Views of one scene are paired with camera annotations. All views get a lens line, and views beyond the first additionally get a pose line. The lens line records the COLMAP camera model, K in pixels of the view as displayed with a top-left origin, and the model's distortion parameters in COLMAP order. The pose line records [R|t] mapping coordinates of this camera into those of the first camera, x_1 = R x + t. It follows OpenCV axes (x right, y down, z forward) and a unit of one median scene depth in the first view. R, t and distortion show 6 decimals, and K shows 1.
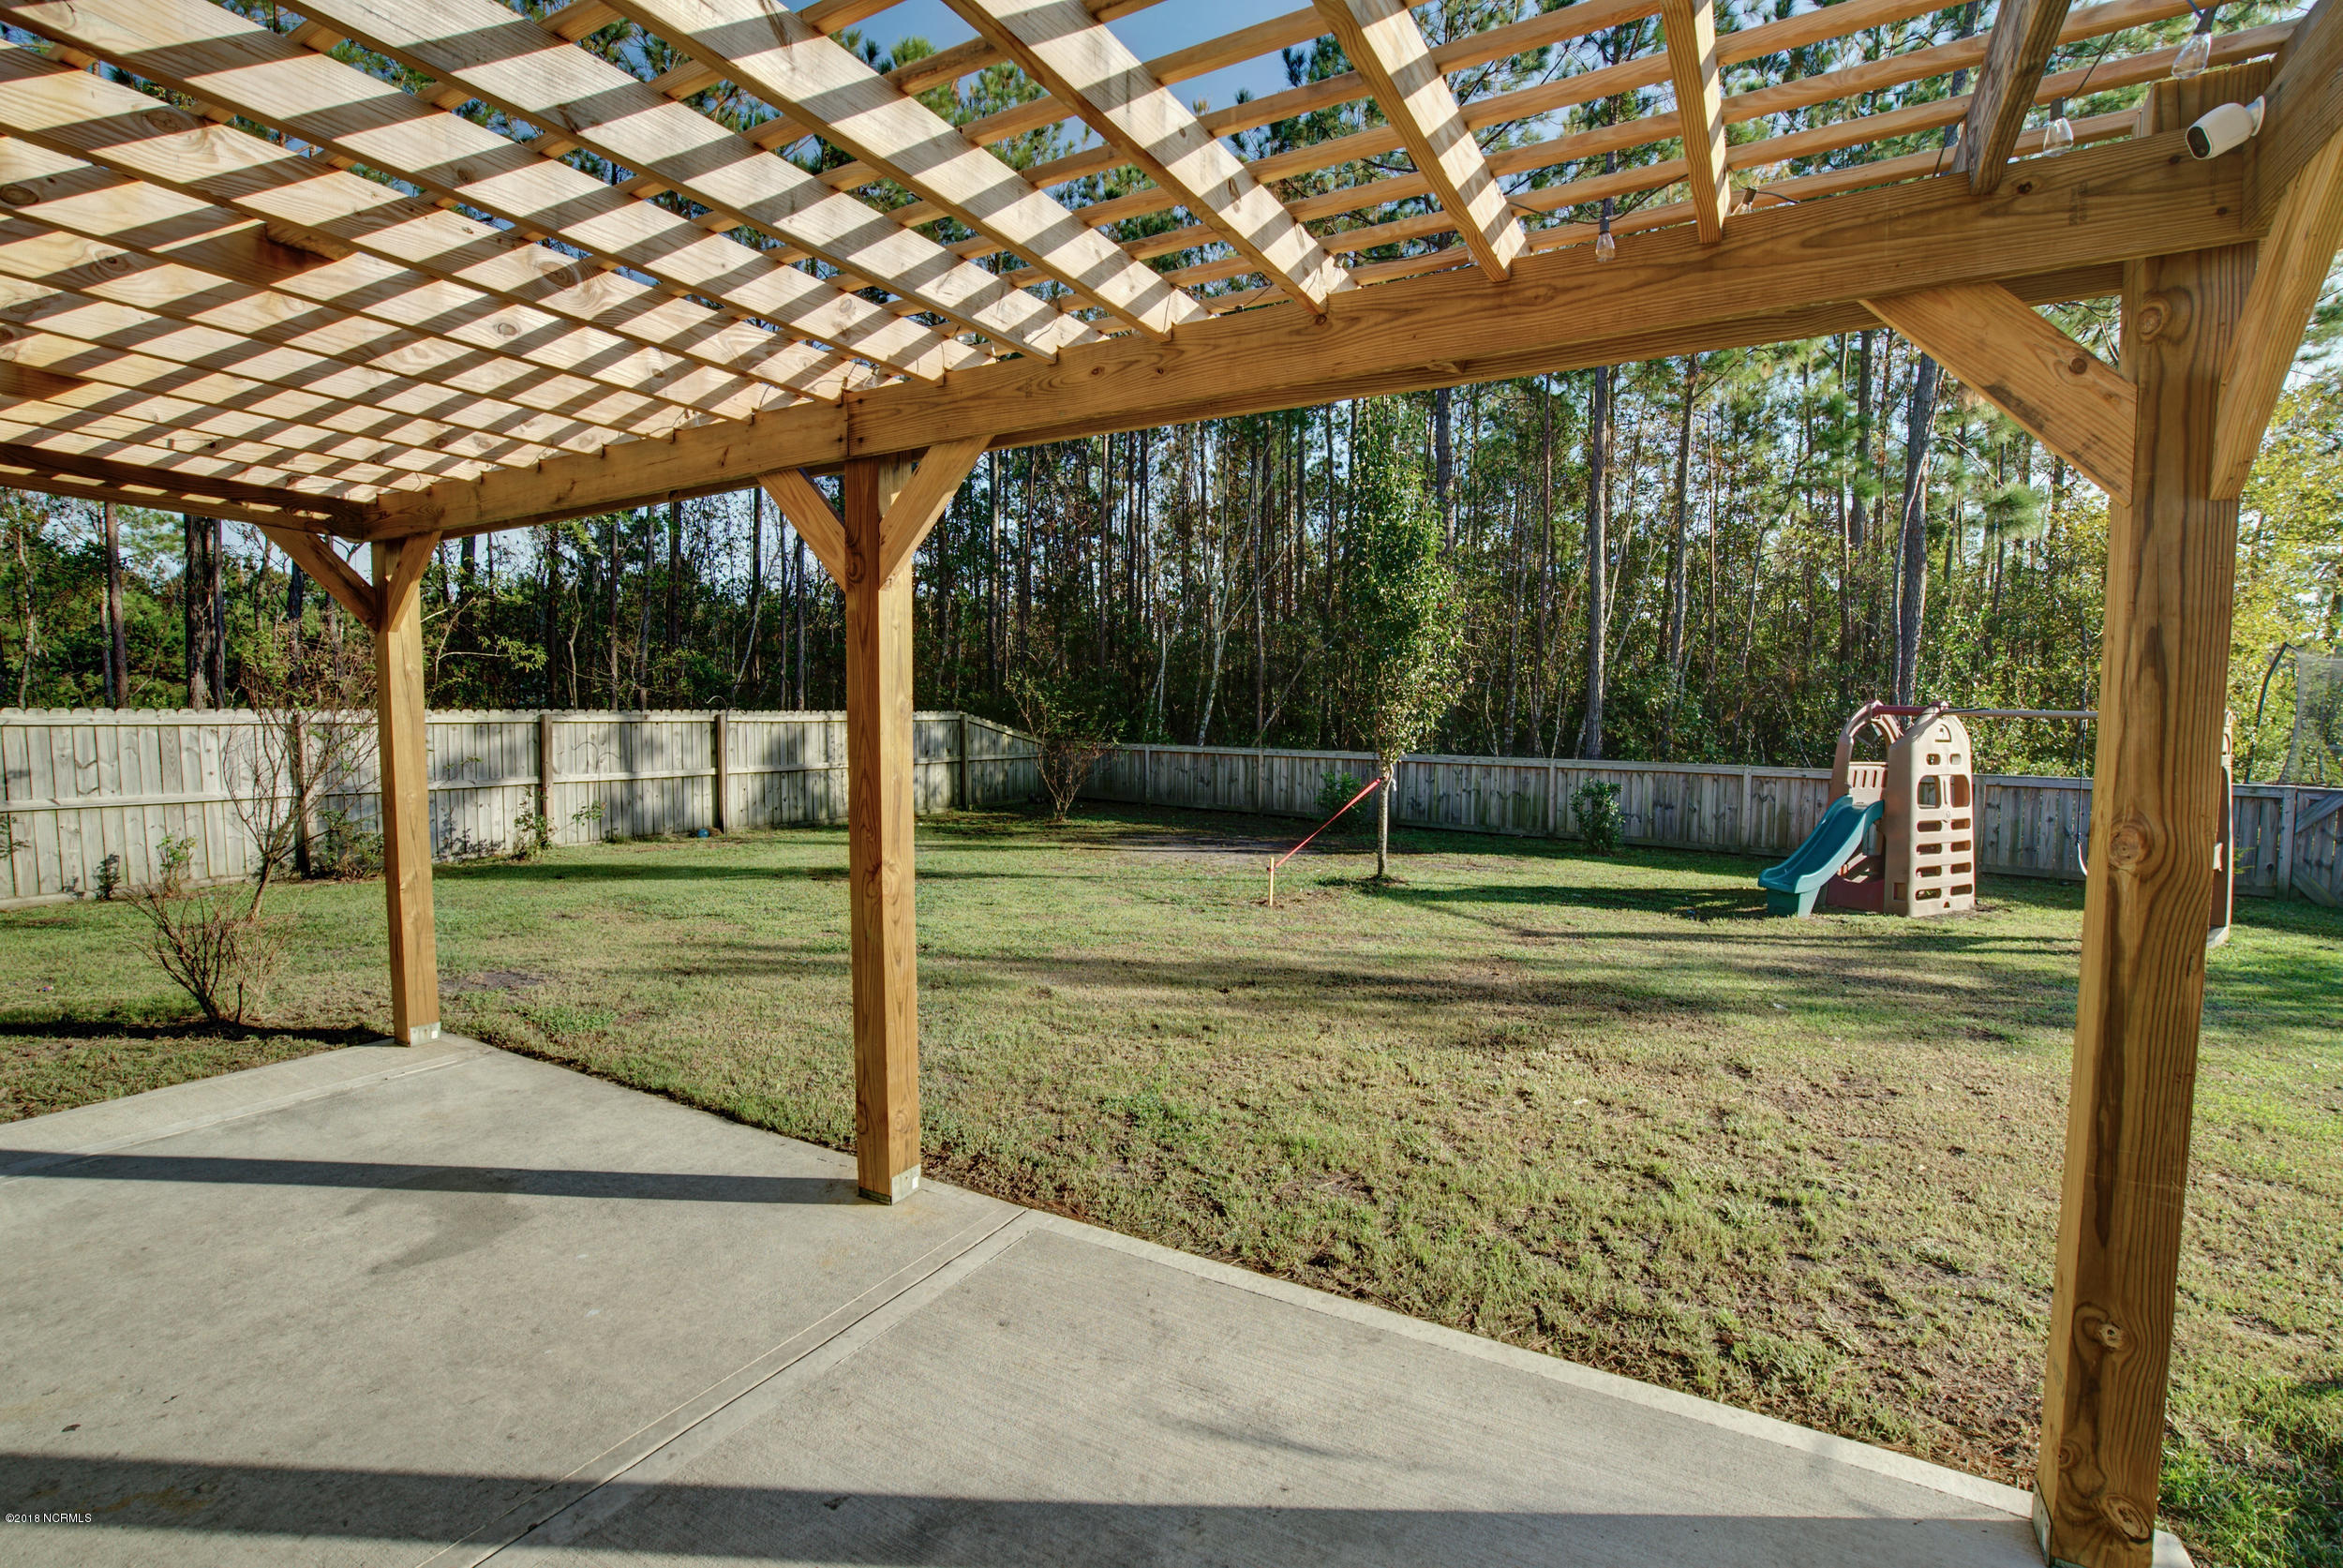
lens RADIAL K [[1073.2, 0, 1171.2], [0, 1073.2, 791.5], [0, 0, 1]] dist [-0.052156, 0.008823]
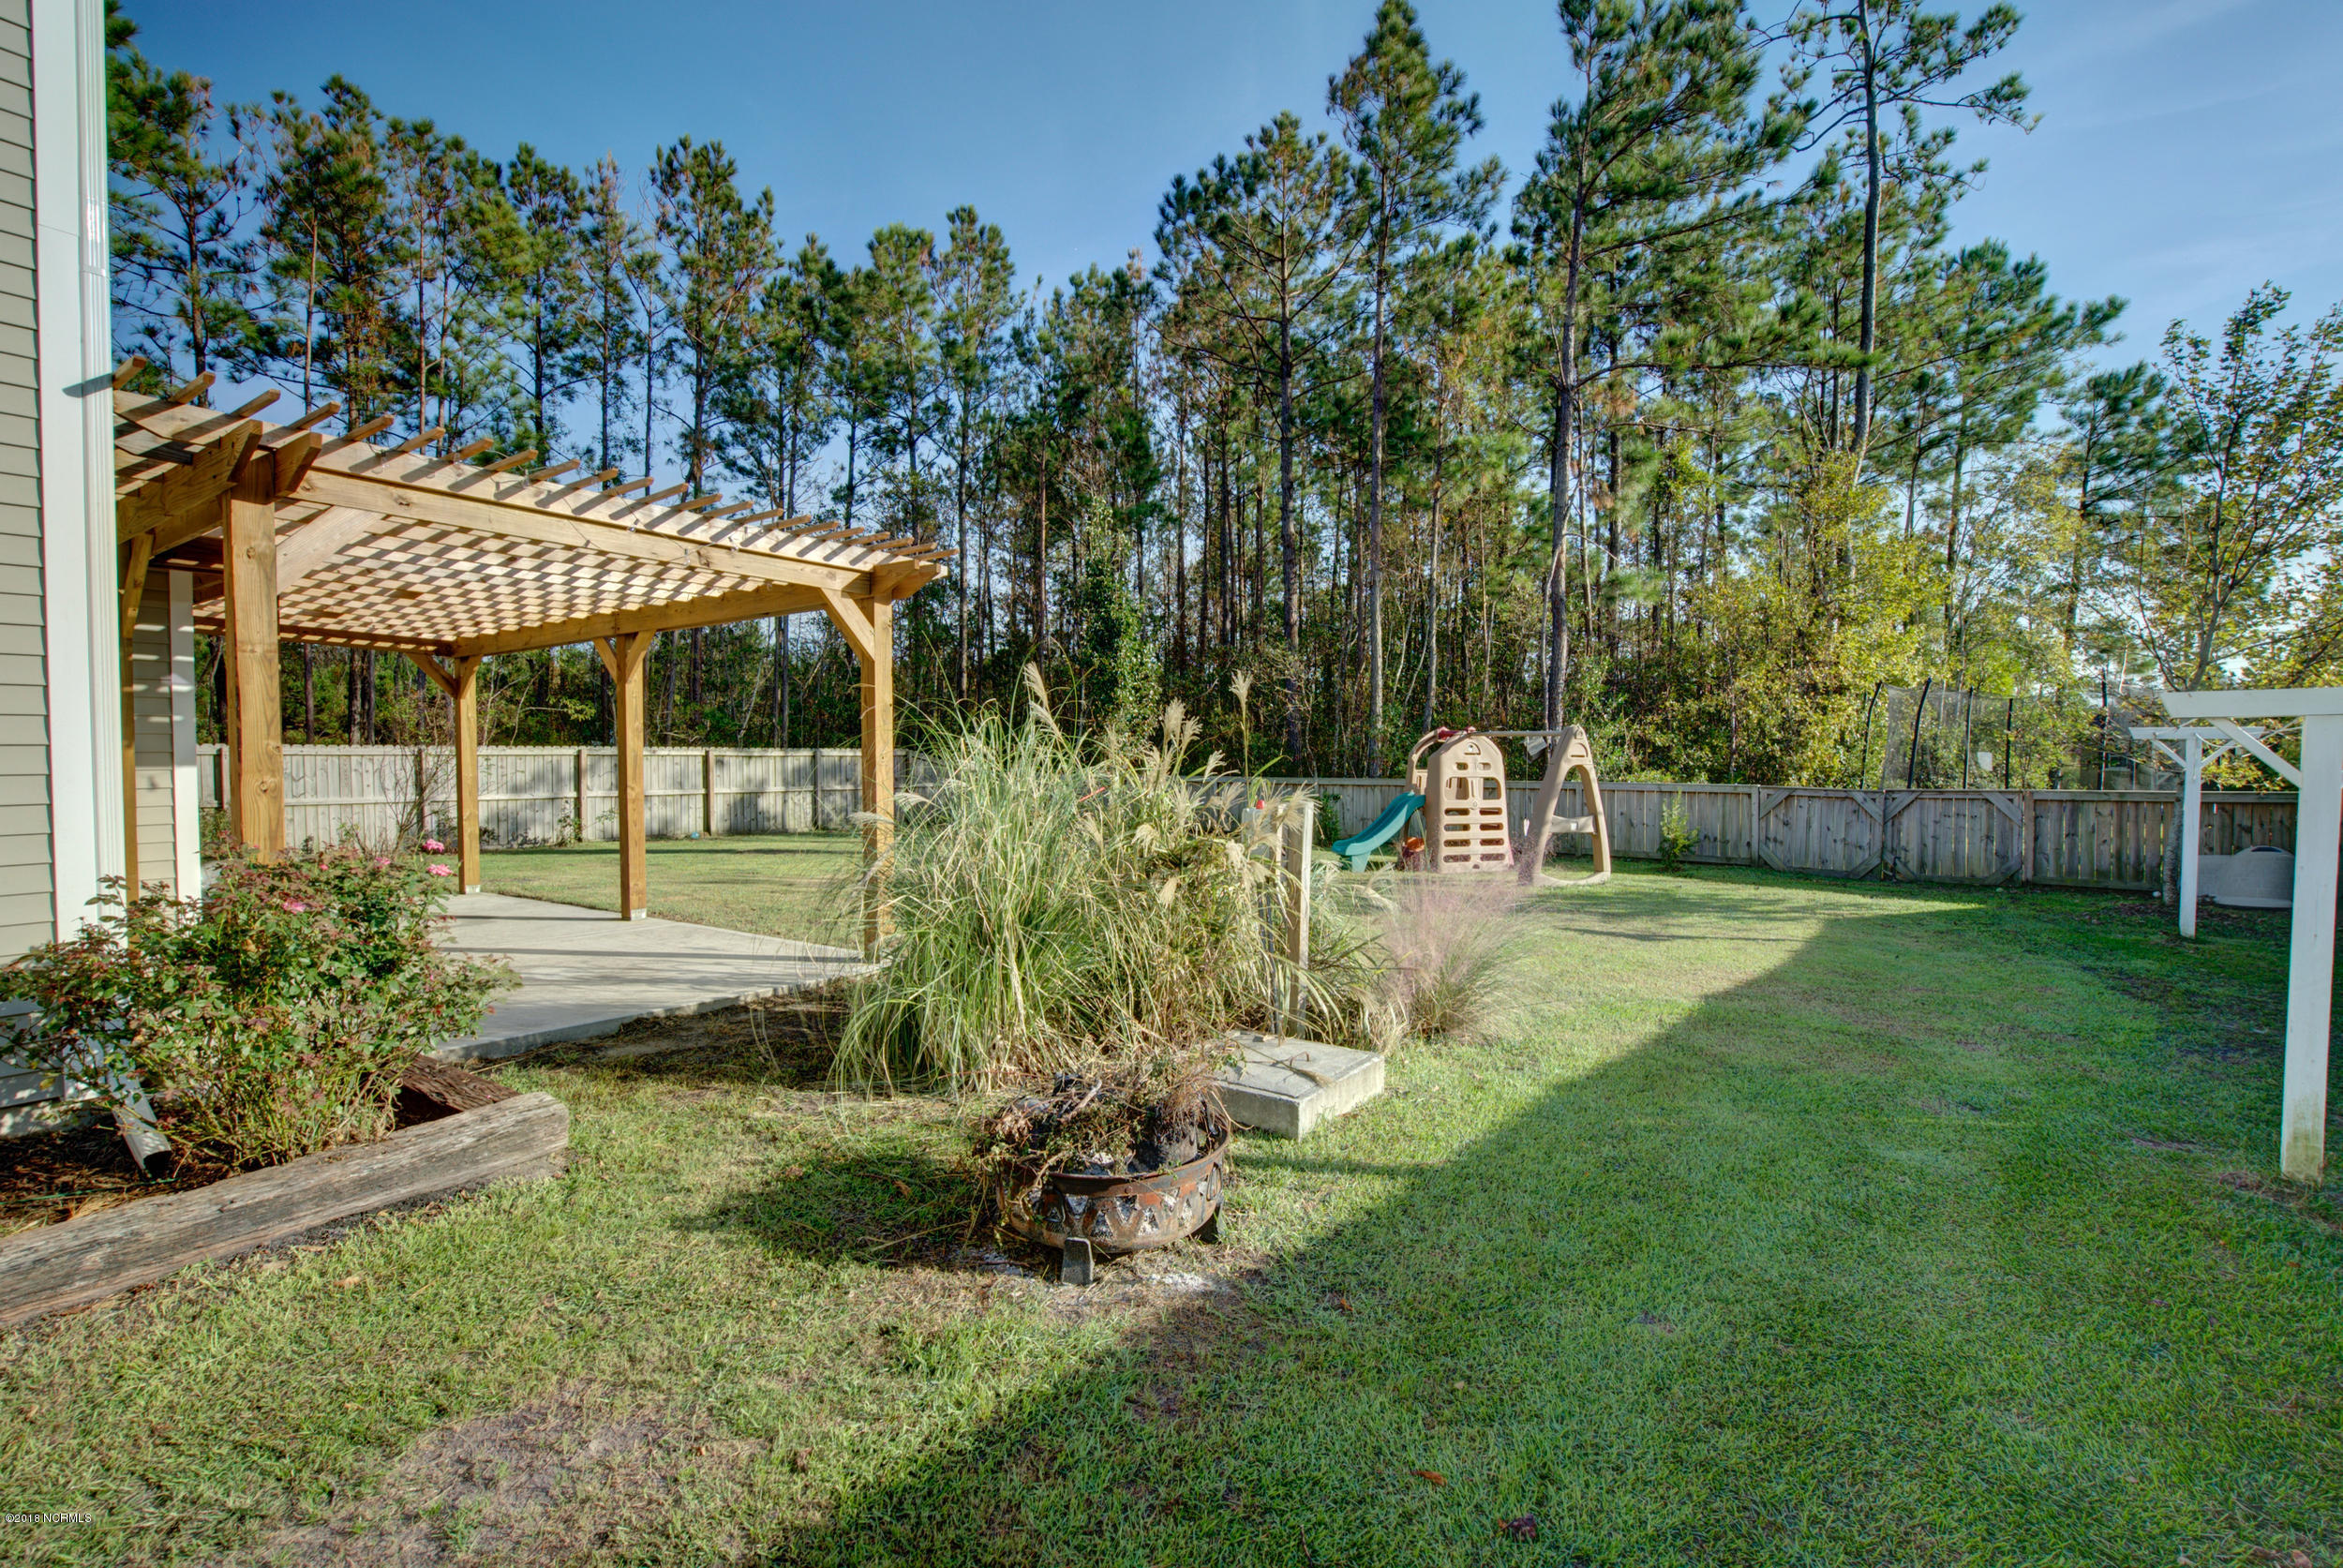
lens RADIAL K [[1073.2, 0, 1173.2], [0, 1073.2, 789.7], [0, 0, 1]] dist [-0.052156, 0.008823]
pose [[0.996897, -0.006685, -0.078438, 0.440247], [0.003068, 0.998930, -0.046141, 0.068852], [0.078662, 0.045757, 0.995851, -0.514551]]
